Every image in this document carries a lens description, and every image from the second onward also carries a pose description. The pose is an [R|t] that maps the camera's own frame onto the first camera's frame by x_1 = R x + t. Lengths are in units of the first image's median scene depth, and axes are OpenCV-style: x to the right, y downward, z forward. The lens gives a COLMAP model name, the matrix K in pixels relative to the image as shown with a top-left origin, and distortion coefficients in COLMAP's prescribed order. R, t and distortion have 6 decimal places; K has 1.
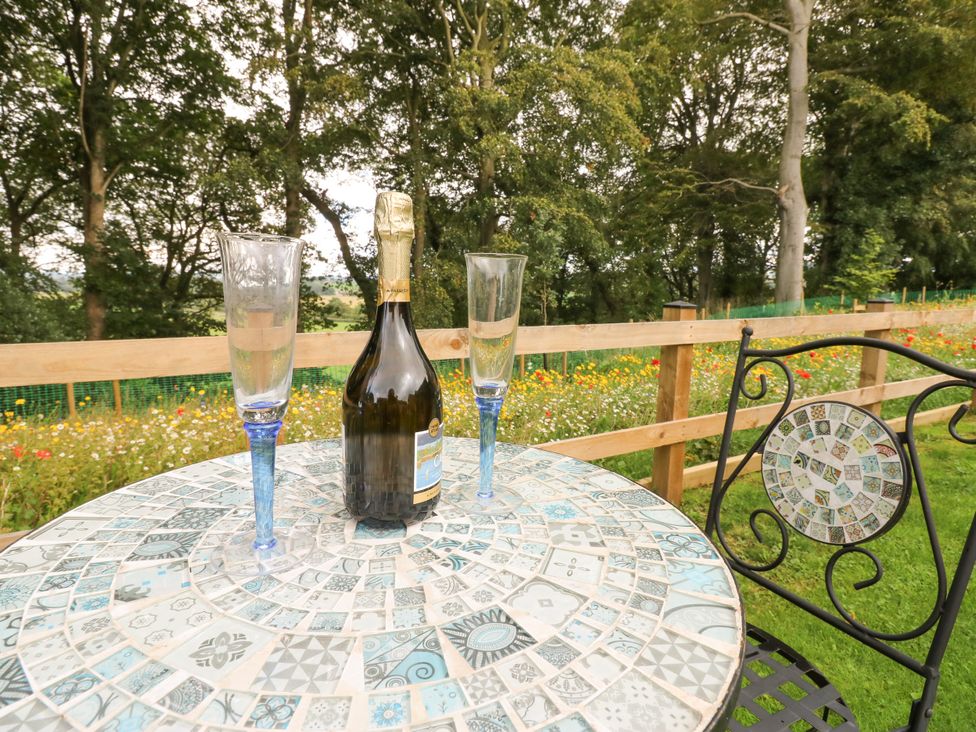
lens RADIAL K [[514.3, 0, 481.9], [0, 514.3, 359.3], [0, 0, 1]] dist [-0.002373, -0.010818]
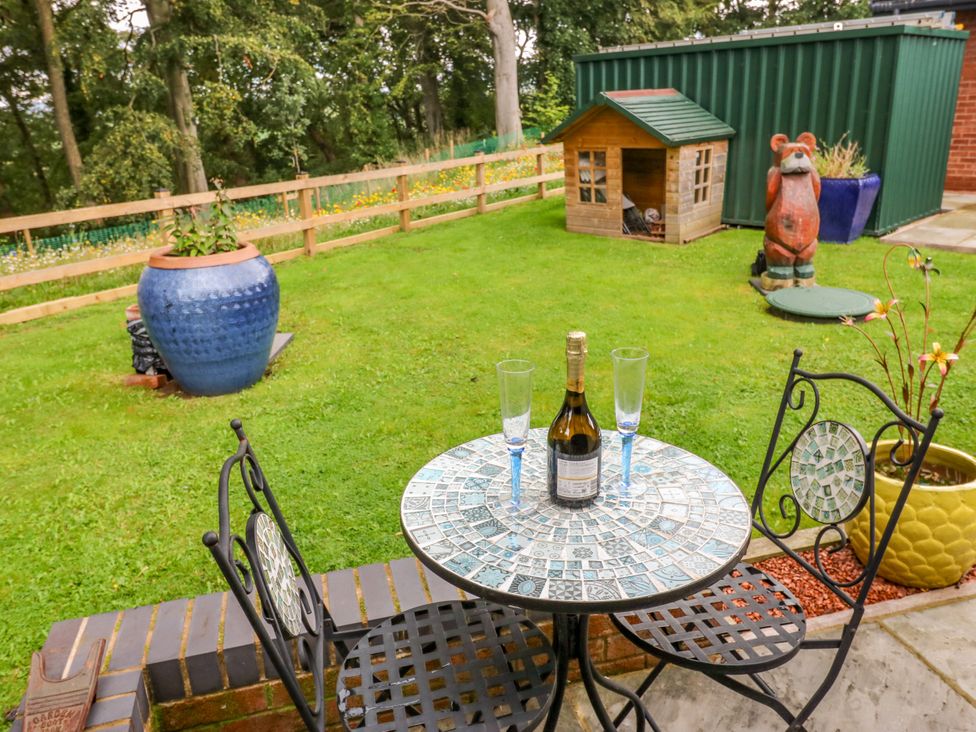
lens RADIAL K [[751.6, 0, 493.2], [0, 751.6, 349.8], [0, 0, 1]] dist [0.011426, -0.004856]
pose [[0.888262, -0.182637, 0.421466, -0.102468], [0.112247, 0.976043, 0.186389, 0.018182], [-0.445411, -0.118254, 0.887483, -0.281654]]
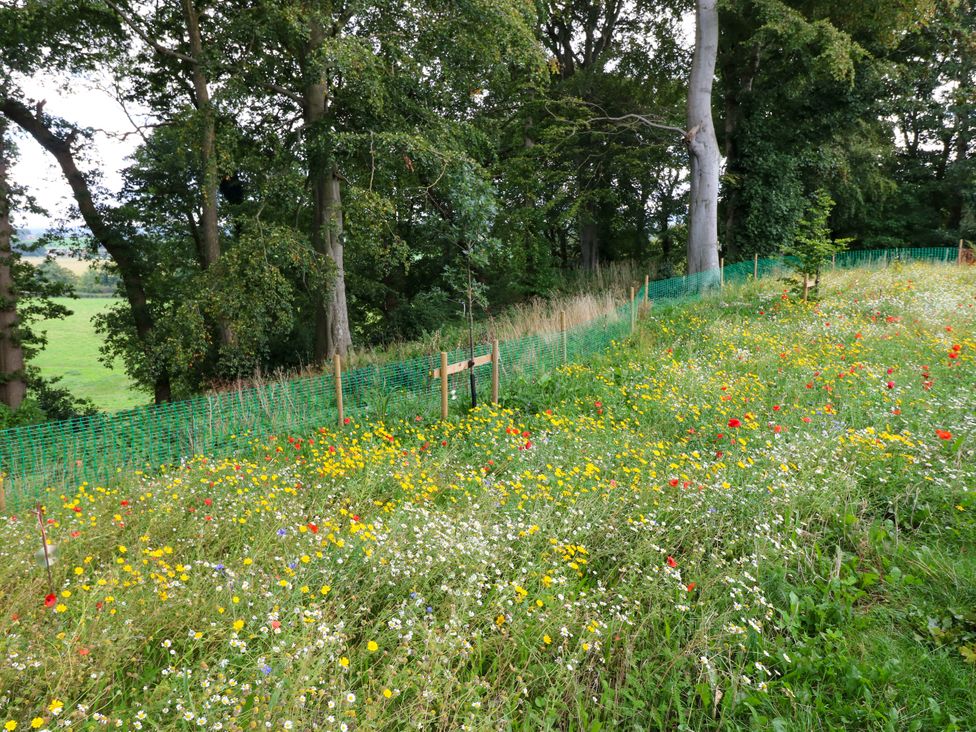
lens RADIAL K [[678.6, 0, 493.4], [0, 678.6, 359.7], [0, 0, 1]] dist [0.007673, -0.009005]
pose [[0.955589, -0.059792, 0.288573, -0.040818], [0.050371, 0.997930, 0.039970, -0.024114], [-0.290366, -0.023659, 0.956623, 0.045742]]
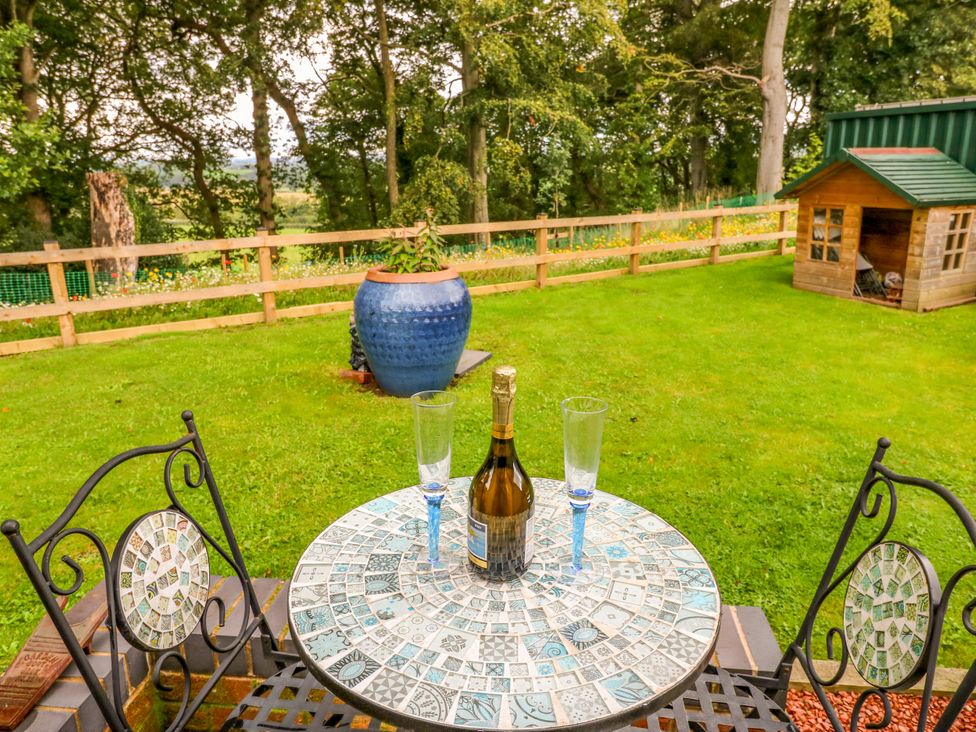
lens RADIAL K [[678.6, 0, 497.6], [0, 678.6, 351.0], [0, 0, 1]] dist [0.007673, -0.009005]
pose [[0.993613, -0.042586, 0.104500, -0.083413], [0.030089, 0.992512, 0.118384, 0.021261], [-0.108759, -0.114484, 0.987454, -0.276436]]
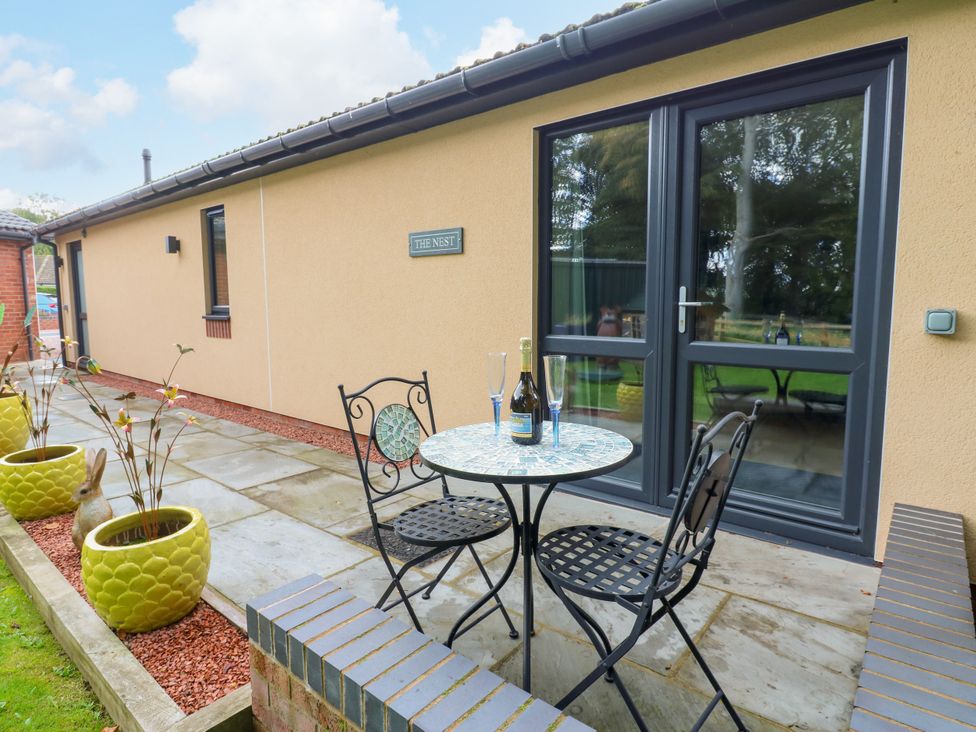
lens RADIAL K [[559.4, 0, 488.3], [0, 559.4, 363.2], [0, 0, 1]] dist [-0.002543, -0.005226]
pose [[-0.880668, -0.058264, 0.470138, -0.102830], [0.067800, 0.966690, 0.246807, 0.014386], [-0.468857, 0.249230, -0.847383, -0.194875]]
